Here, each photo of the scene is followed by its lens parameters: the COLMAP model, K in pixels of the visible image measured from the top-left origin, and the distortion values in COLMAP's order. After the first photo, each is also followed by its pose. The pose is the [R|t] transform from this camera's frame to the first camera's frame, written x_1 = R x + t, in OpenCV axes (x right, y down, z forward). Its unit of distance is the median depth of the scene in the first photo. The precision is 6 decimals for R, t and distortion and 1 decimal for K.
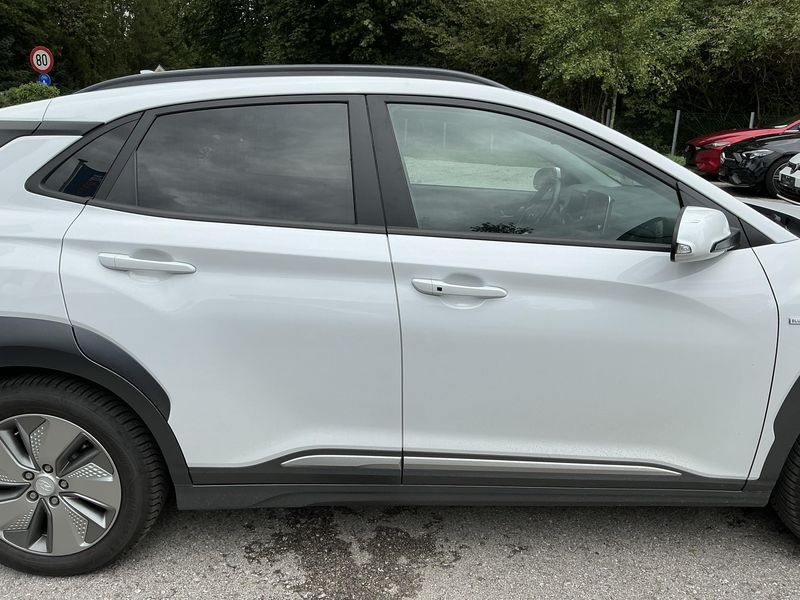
lens RADIAL K [[678.1, 0, 400.3], [0, 678.1, 294.2], [0, 0, 1]] dist [0.051922, -0.121336]
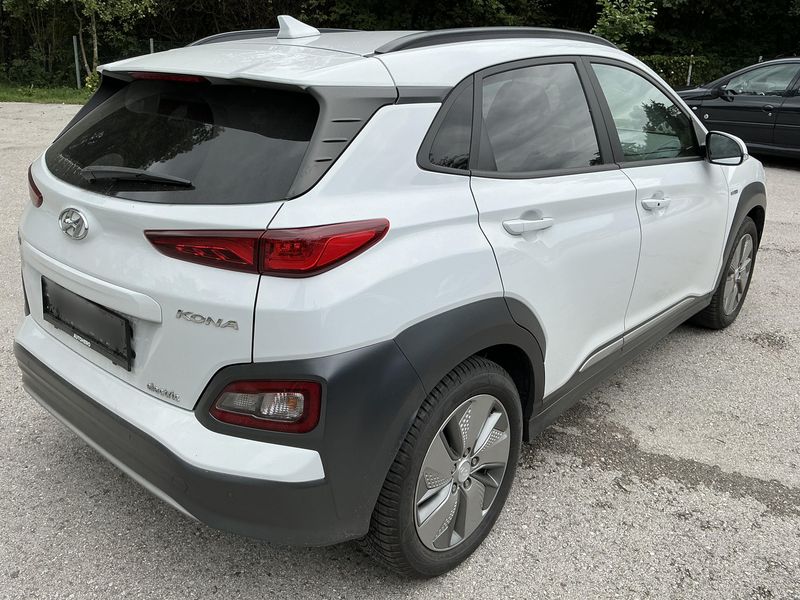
lens RADIAL K [[678.1, 0, 392.3], [0, 678.1, 300.2], [0, 0, 1]] dist [0.051922, -0.121336]
pose [[0.664739, -0.251465, 0.703482, -1.169307], [0.172377, 0.967866, 0.183087, -0.146241], [-0.726917, -0.000441, 0.686726, 0.394699]]
